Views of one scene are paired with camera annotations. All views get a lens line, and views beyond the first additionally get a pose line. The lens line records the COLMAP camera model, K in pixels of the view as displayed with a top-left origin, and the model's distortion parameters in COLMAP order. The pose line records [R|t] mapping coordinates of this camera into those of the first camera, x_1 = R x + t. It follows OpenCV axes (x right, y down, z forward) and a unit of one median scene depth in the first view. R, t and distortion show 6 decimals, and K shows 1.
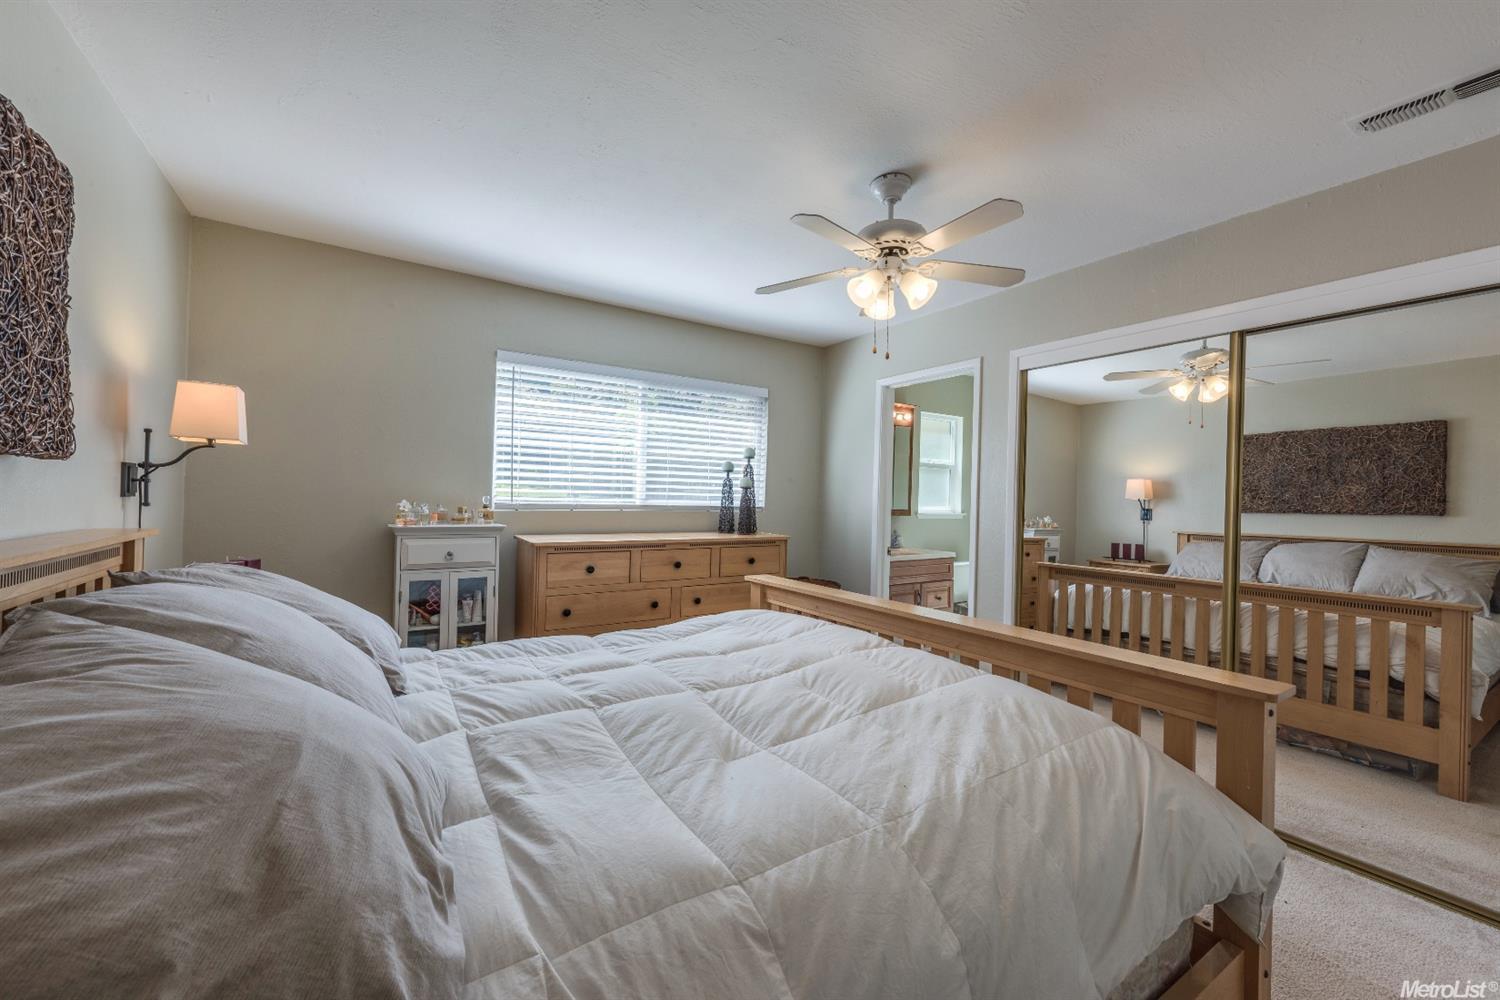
lens RADIAL K [[595.3, 0, 750.0], [0, 595.3, 503.8], [0, 0, 1]] dist [0.002878, 0.000151]
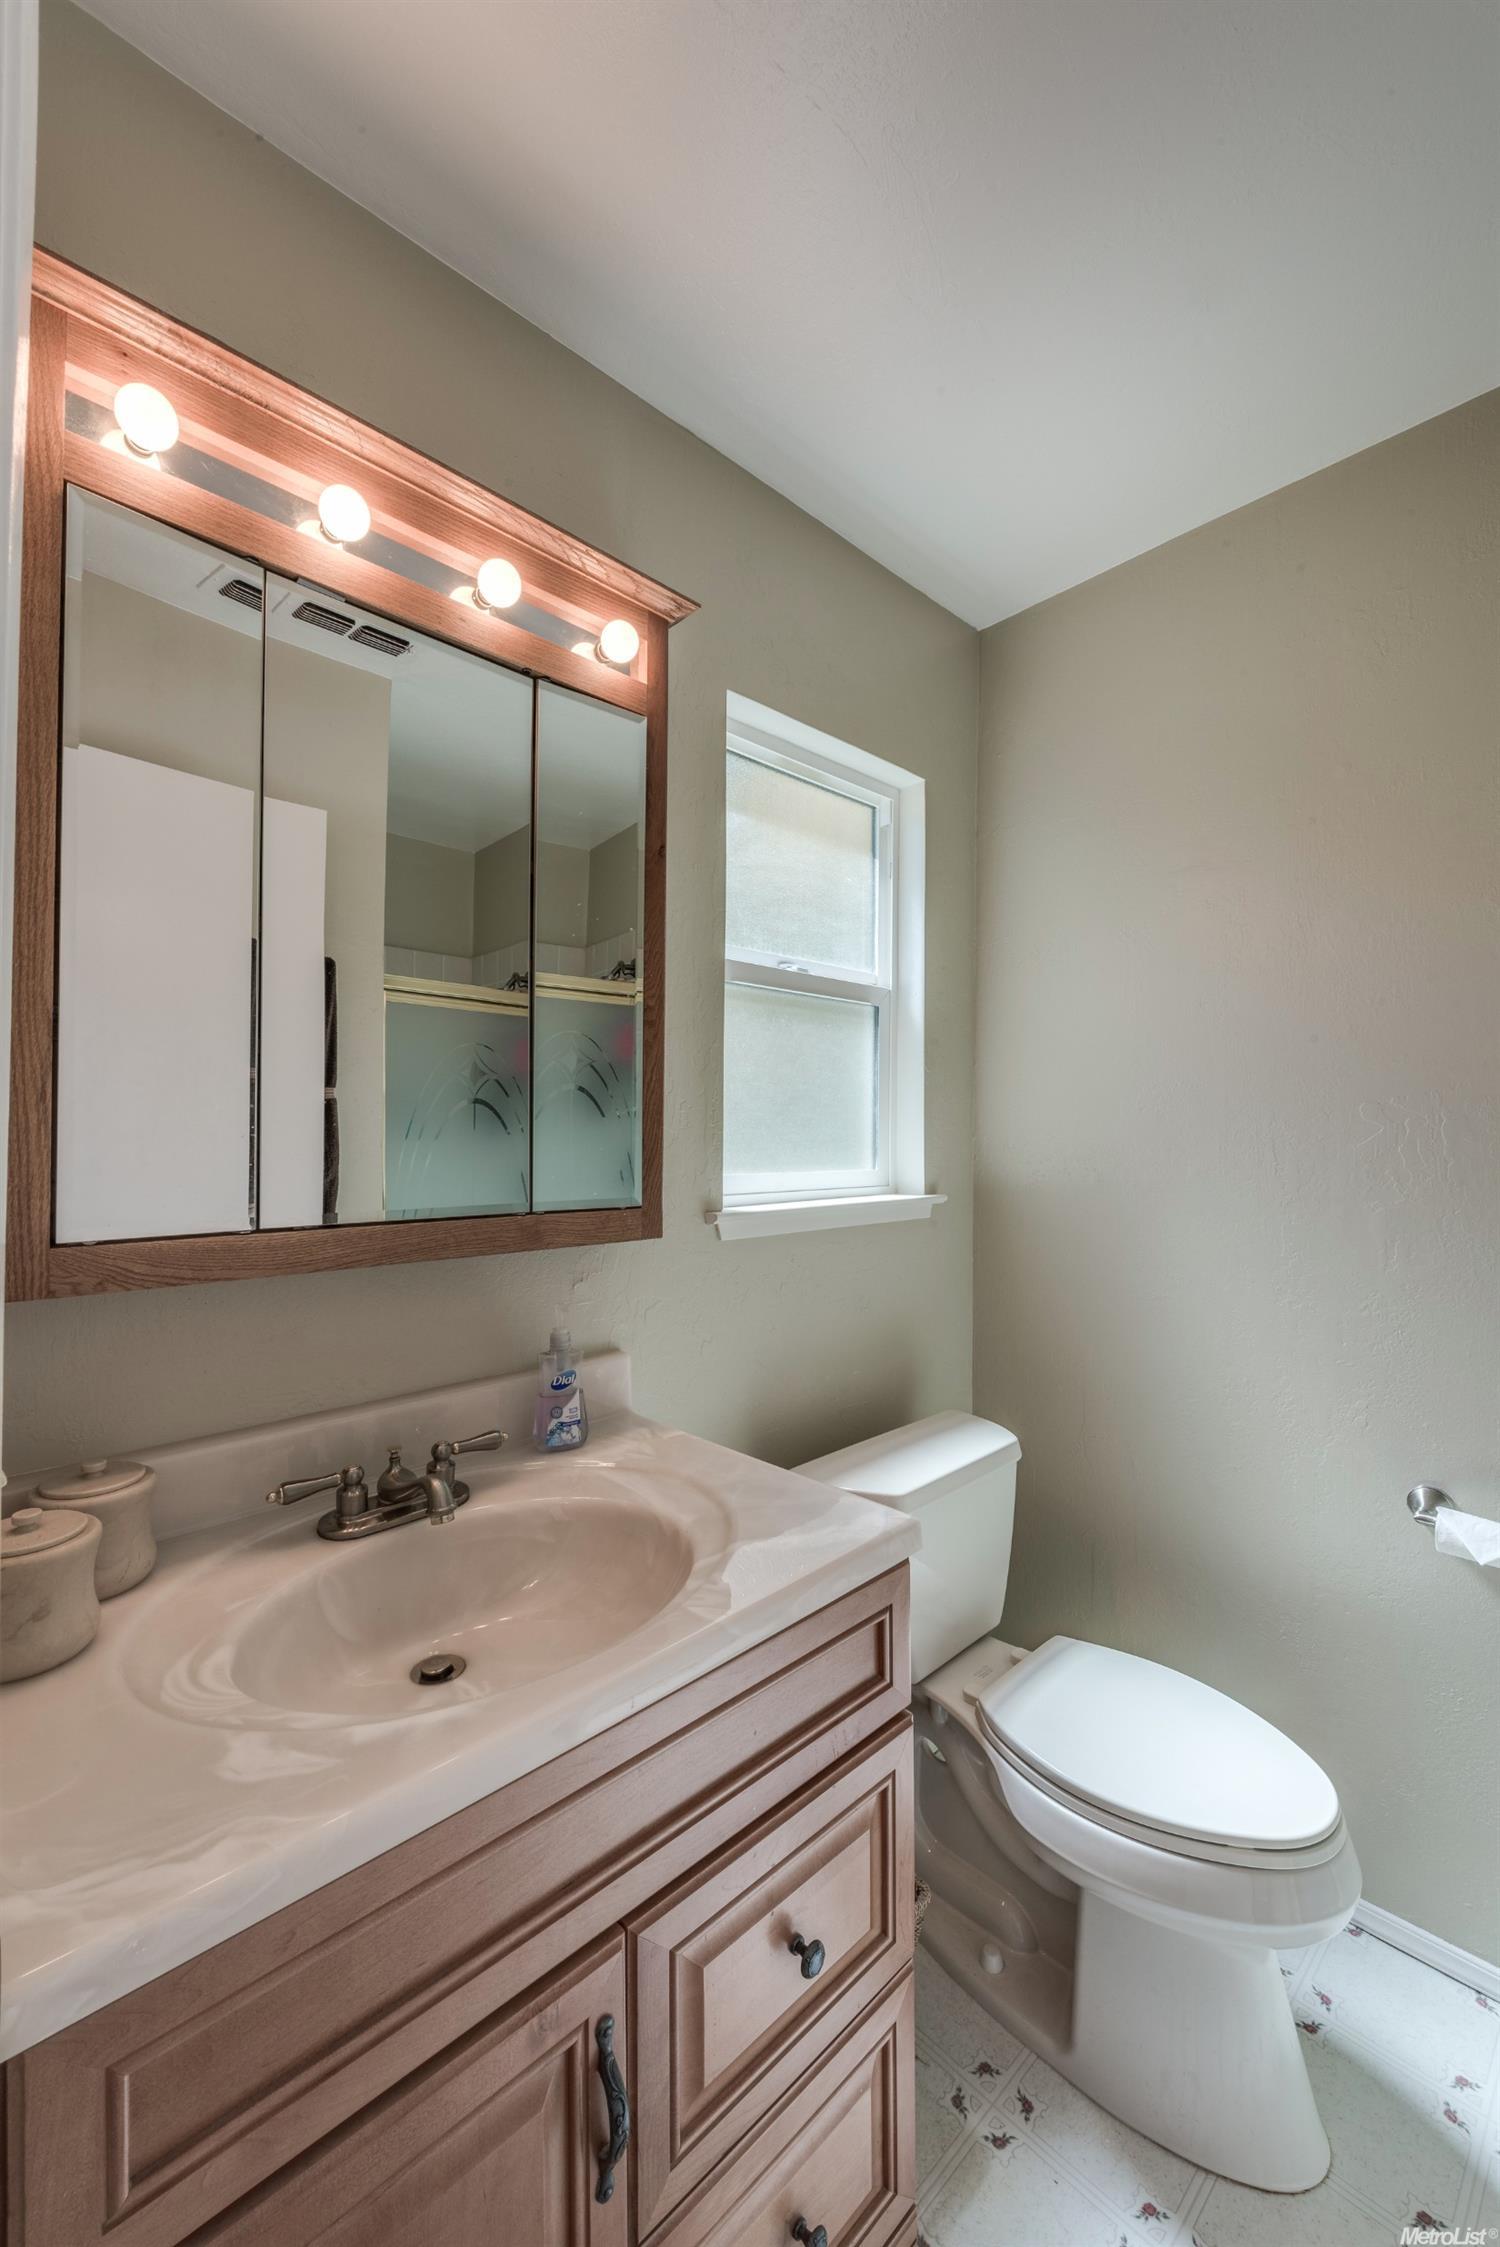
lens RADIAL K [[891.7, 0, 748.3], [0, 891.7, 1131.2], [0, 0, 1]] dist [0.002878, 0.000151]
pose [[0.984705, -0.014979, 0.173587, 0.295704], [0.017529, 0.999760, -0.013167, -0.007162], [-0.173348, 0.016008, 0.984730, 0.871113]]
